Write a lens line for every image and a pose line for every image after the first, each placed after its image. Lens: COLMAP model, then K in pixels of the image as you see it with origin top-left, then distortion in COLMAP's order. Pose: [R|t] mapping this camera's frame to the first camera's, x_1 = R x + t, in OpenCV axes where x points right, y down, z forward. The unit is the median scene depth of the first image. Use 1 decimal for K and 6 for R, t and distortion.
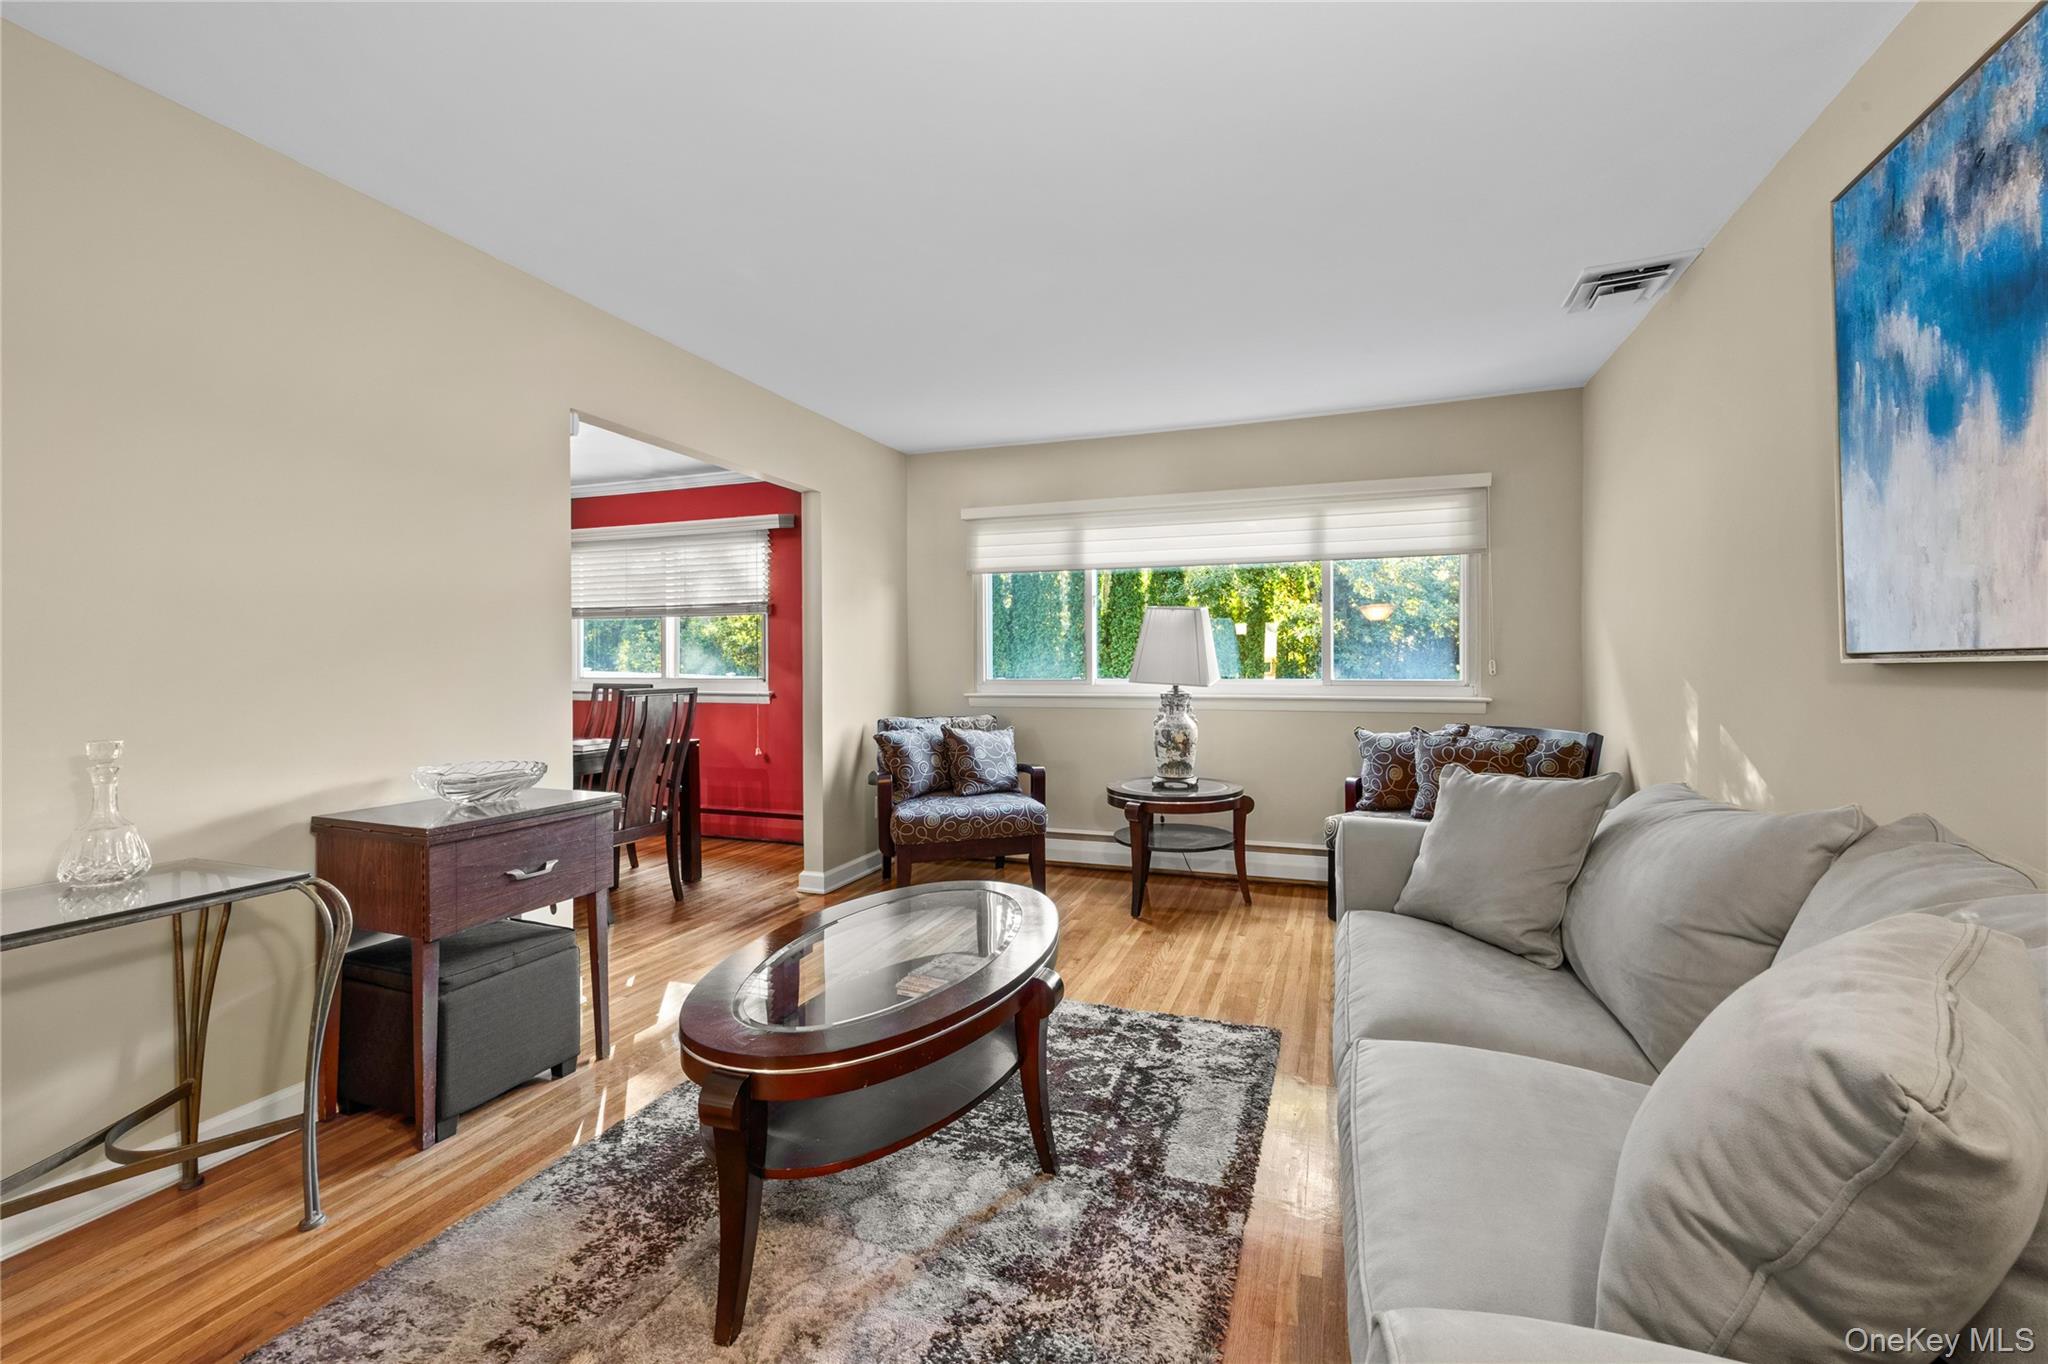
lens RADIAL K [[838.3, 0, 1029.3], [0, 838.3, 670.8], [0, 0, 1]] dist [0.000456, -0.001652]
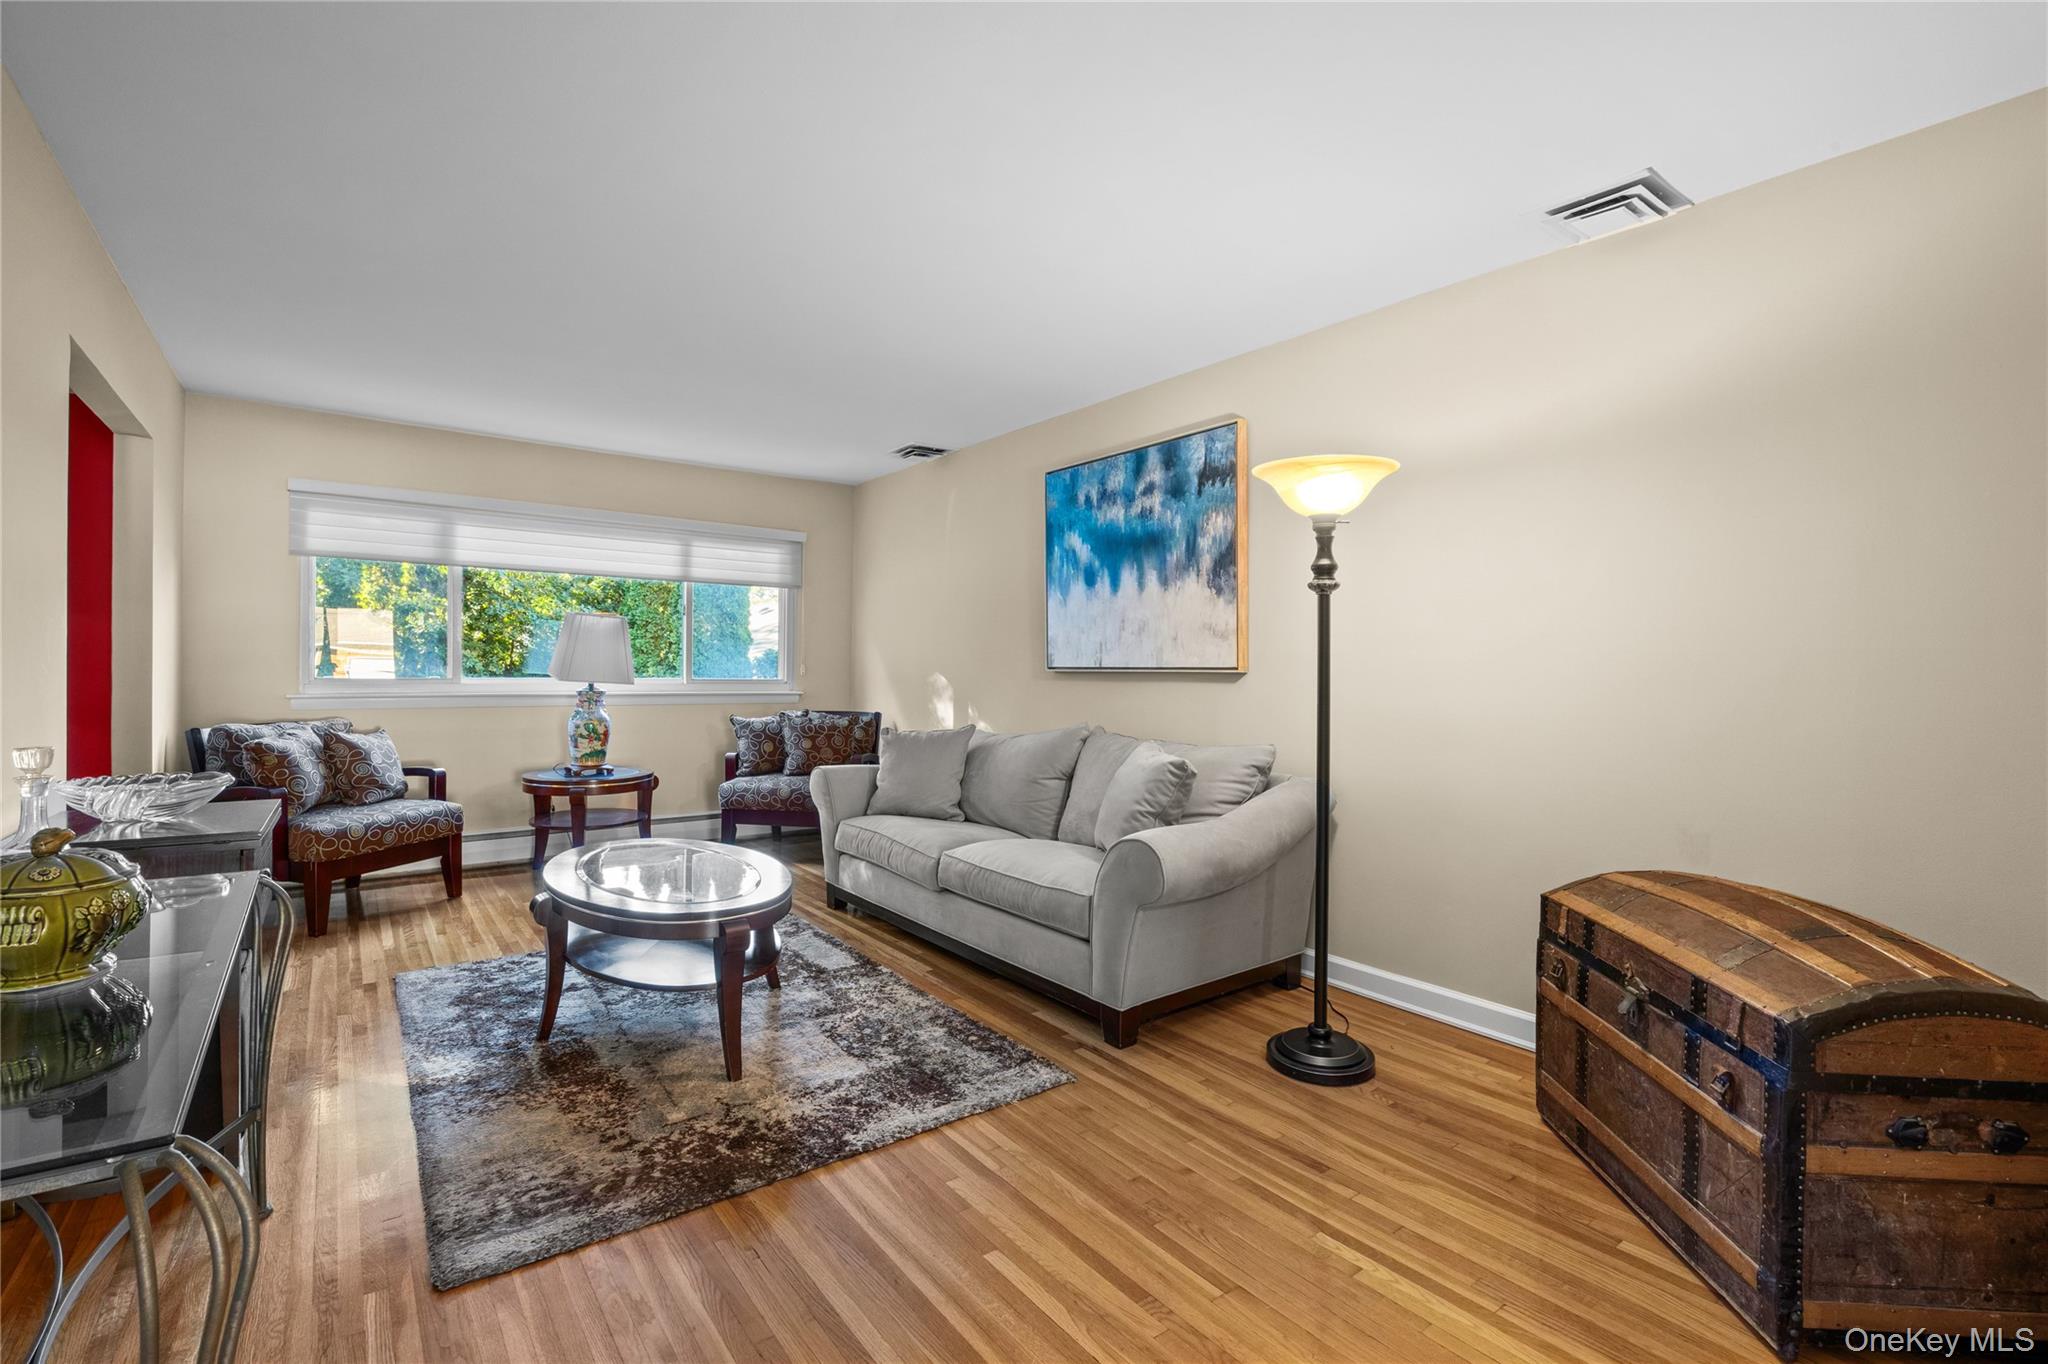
lens RADIAL K [[910.7, 0, 1019.6], [0, 910.7, 668.5], [0, 0, 1]] dist [-0.011532, 0.000705]
pose [[0.550966, 0.010560, 0.834461, -1.164340], [-0.008598, 0.999939, -0.006977, 0.001833], [-0.834484, -0.003330, 0.551023, -0.331138]]
